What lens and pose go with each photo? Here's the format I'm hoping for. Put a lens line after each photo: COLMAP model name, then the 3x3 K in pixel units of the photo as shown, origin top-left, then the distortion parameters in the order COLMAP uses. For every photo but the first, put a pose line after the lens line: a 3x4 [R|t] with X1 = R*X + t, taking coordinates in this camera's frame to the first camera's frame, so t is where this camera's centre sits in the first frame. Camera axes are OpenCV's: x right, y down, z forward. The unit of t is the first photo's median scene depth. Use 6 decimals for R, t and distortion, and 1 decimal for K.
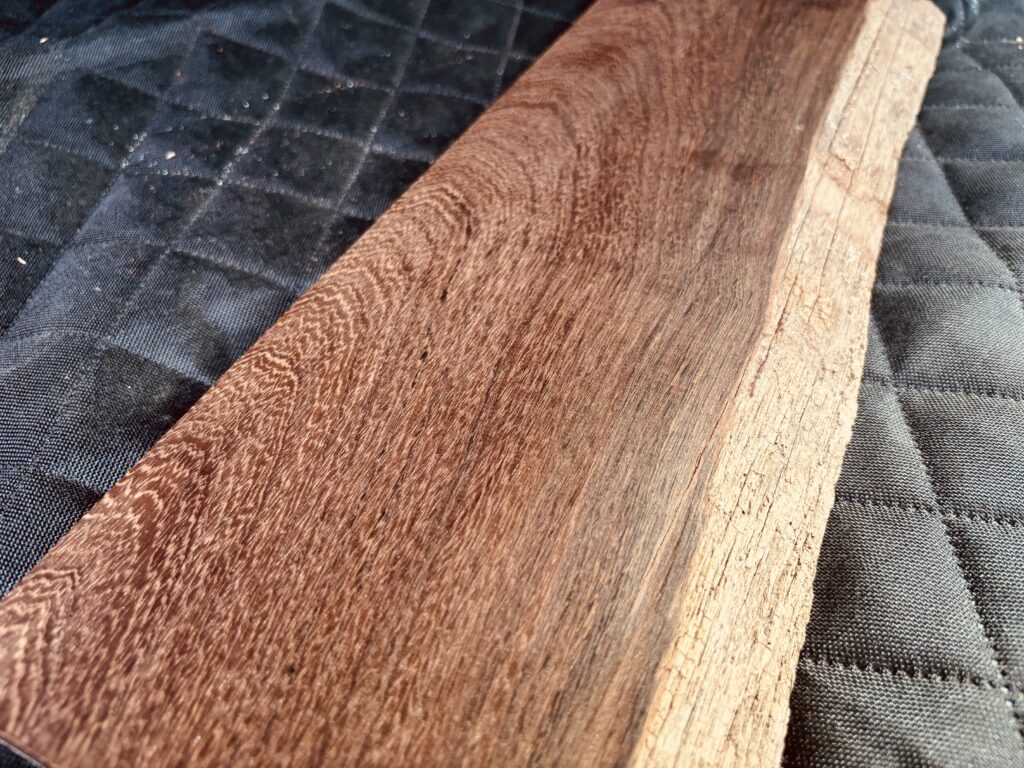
lens RADIAL K [[813.6, 0, 514.1], [0, 813.6, 386.3], [0, 0, 1]] dist [-0.030554, 0.009431]
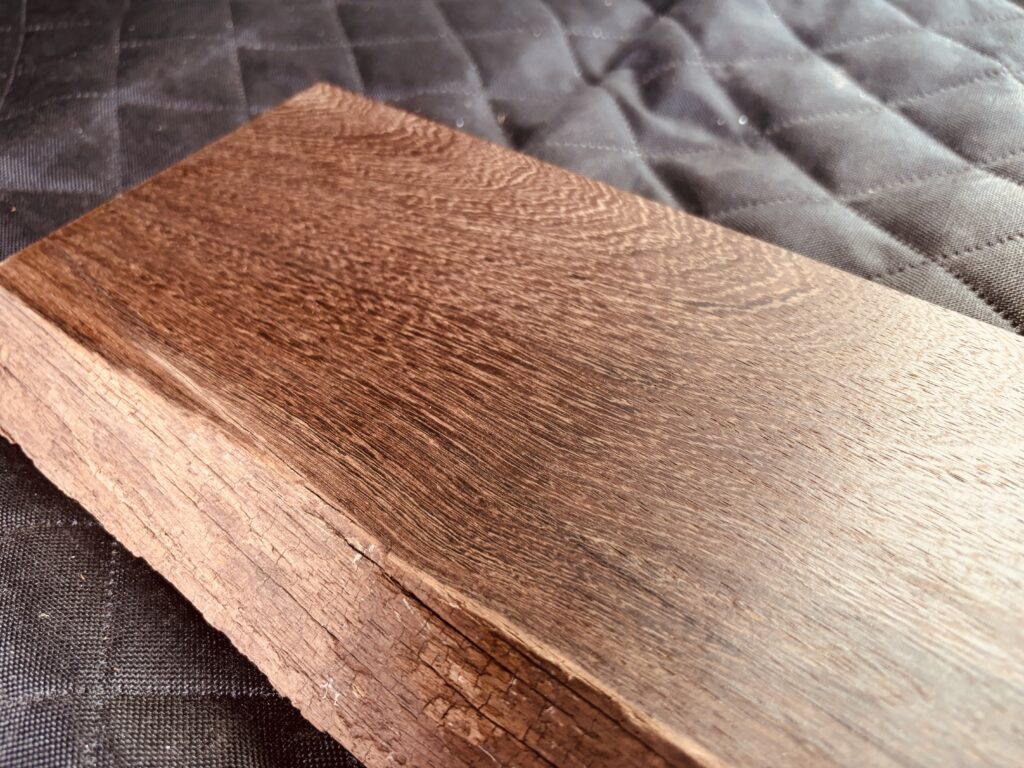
lens RADIAL K [[813.6, 0, 502.8], [0, 813.6, 384.2], [0, 0, 1]] dist [-0.030554, 0.009431]
pose [[-0.248436, 0.743499, -0.620878, 0.613922], [-0.622672, 0.368413, 0.690327, -0.676218], [0.741997, 0.558105, 0.371429, 0.722825]]
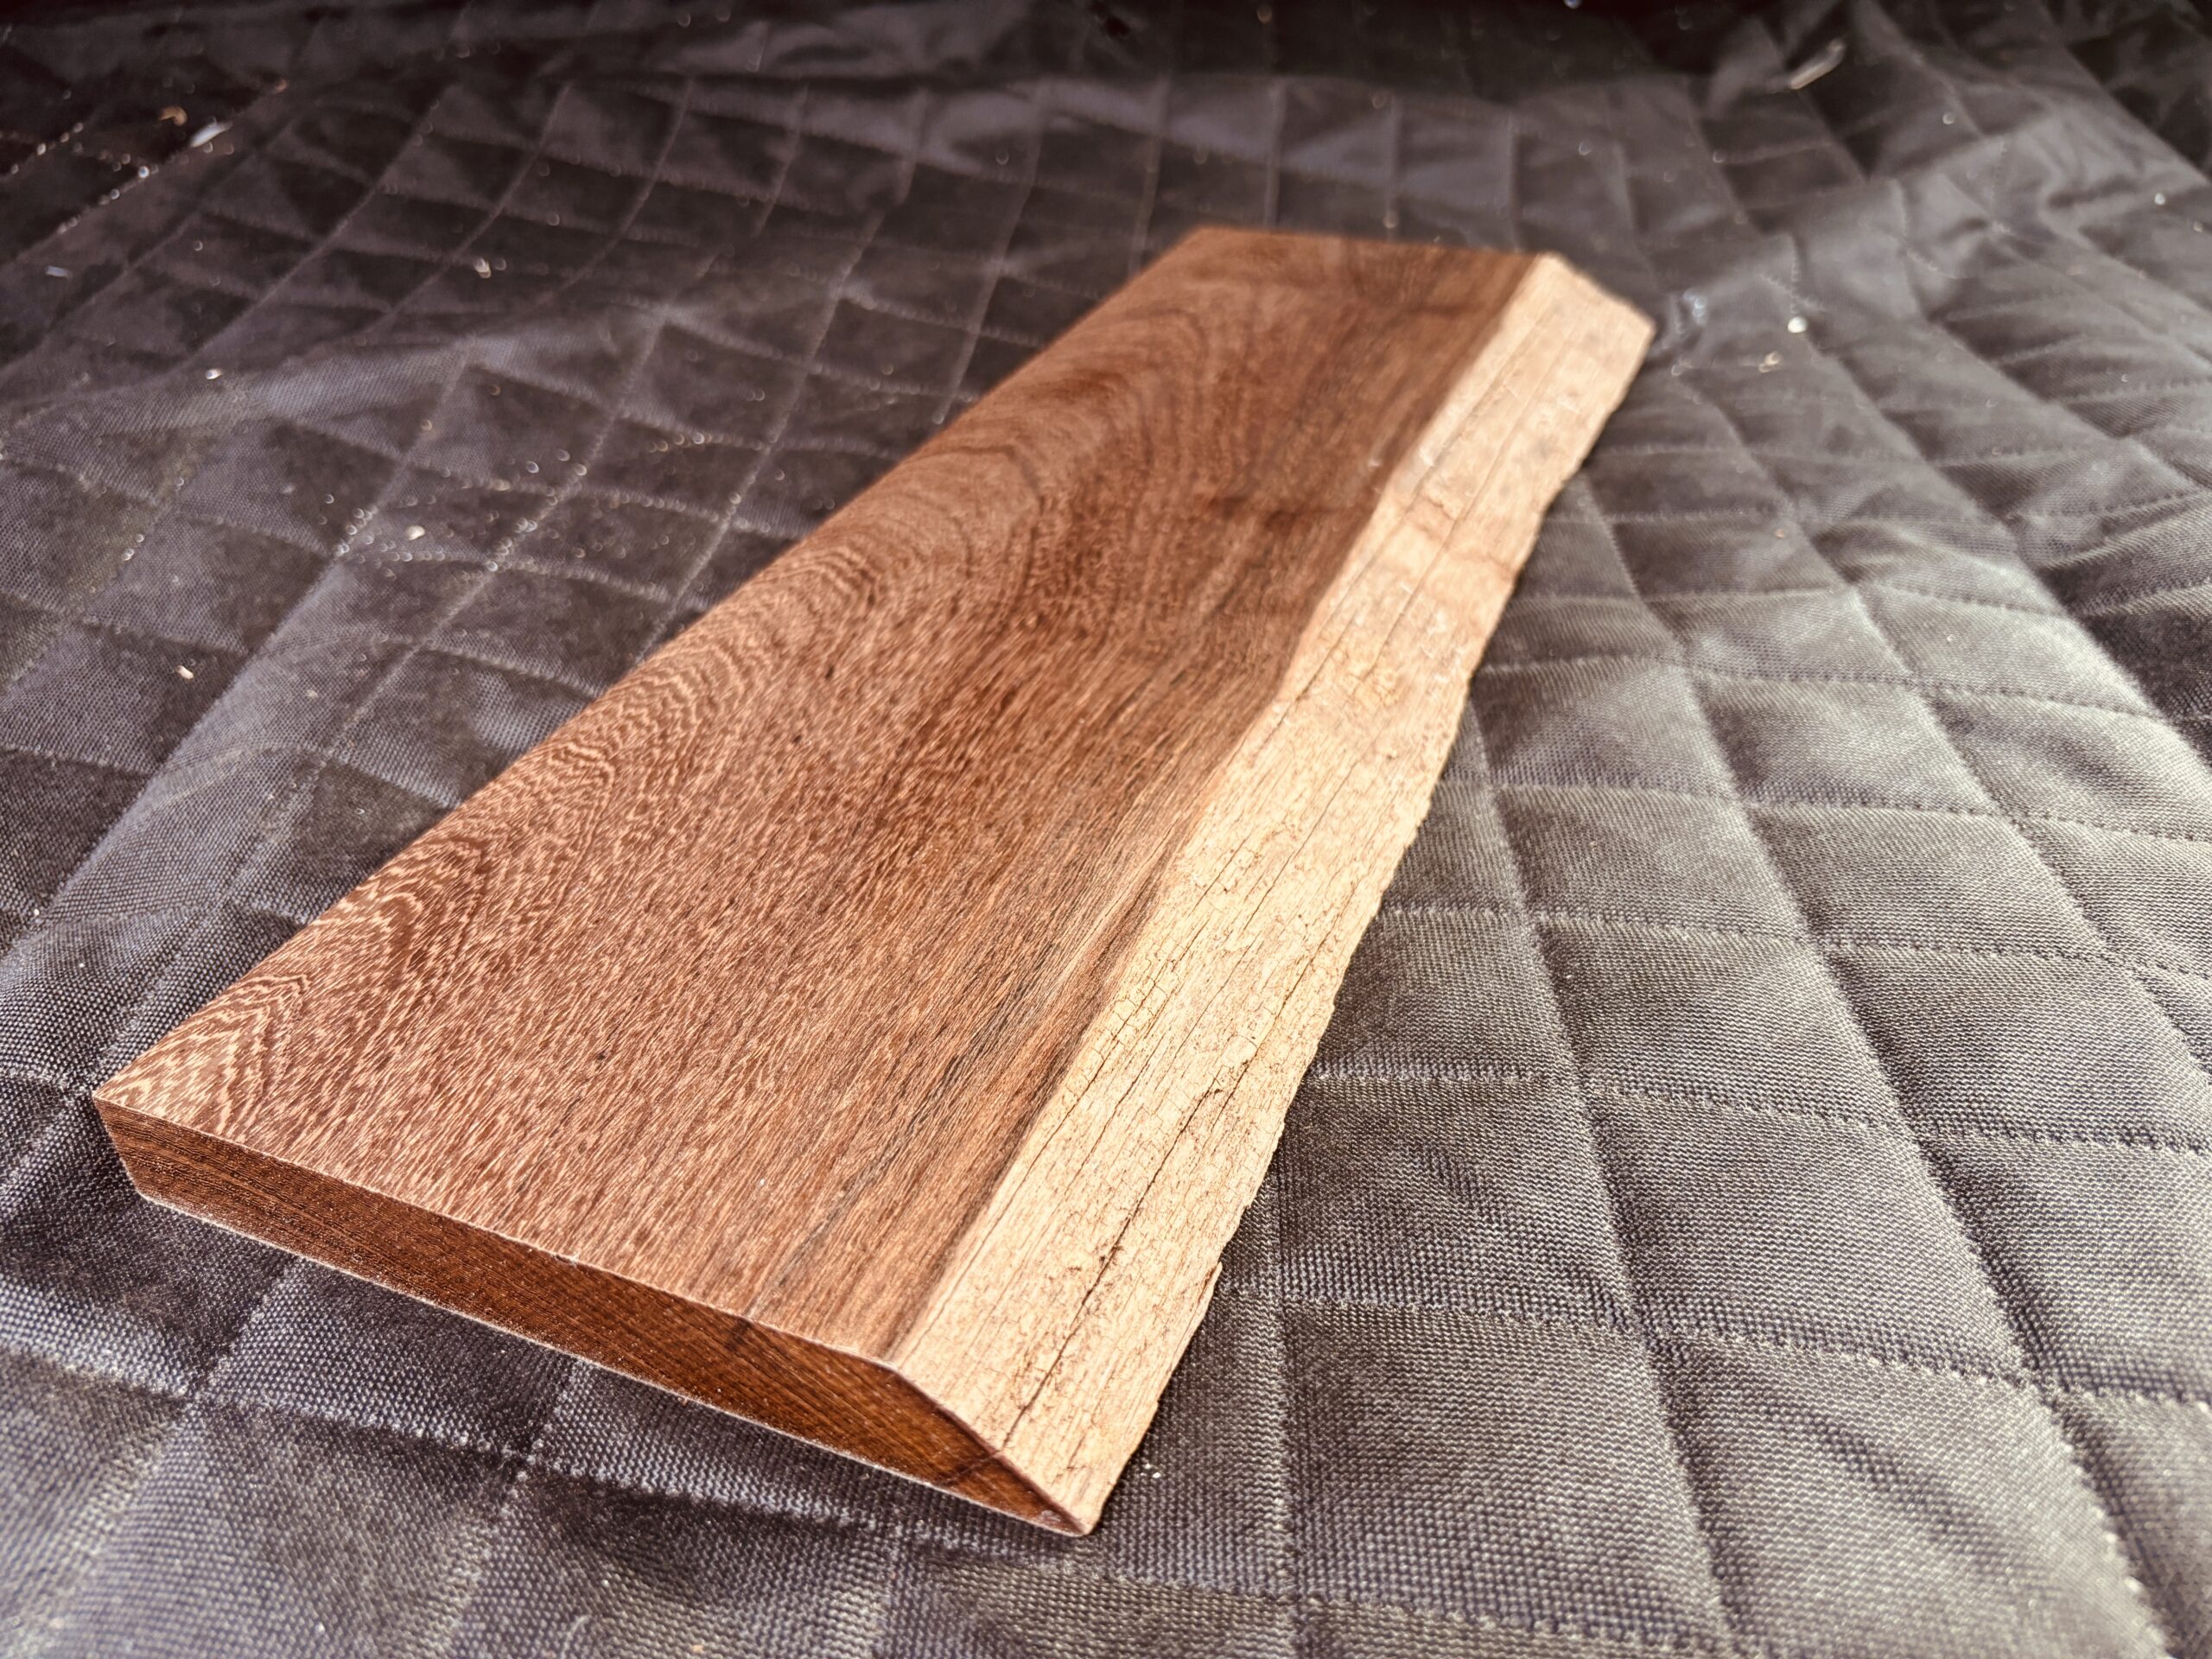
lens RADIAL K [[1757.6, 0, 1117.4], [0, 1757.6, 816.8], [0, 0, 1]] dist [-0.030554, 0.009431]
pose [[0.998967, -0.027592, 0.036117, 0.107581], [0.034683, 0.976346, -0.213414, 0.356990], [-0.029374, 0.214446, 0.976294, -0.464814]]
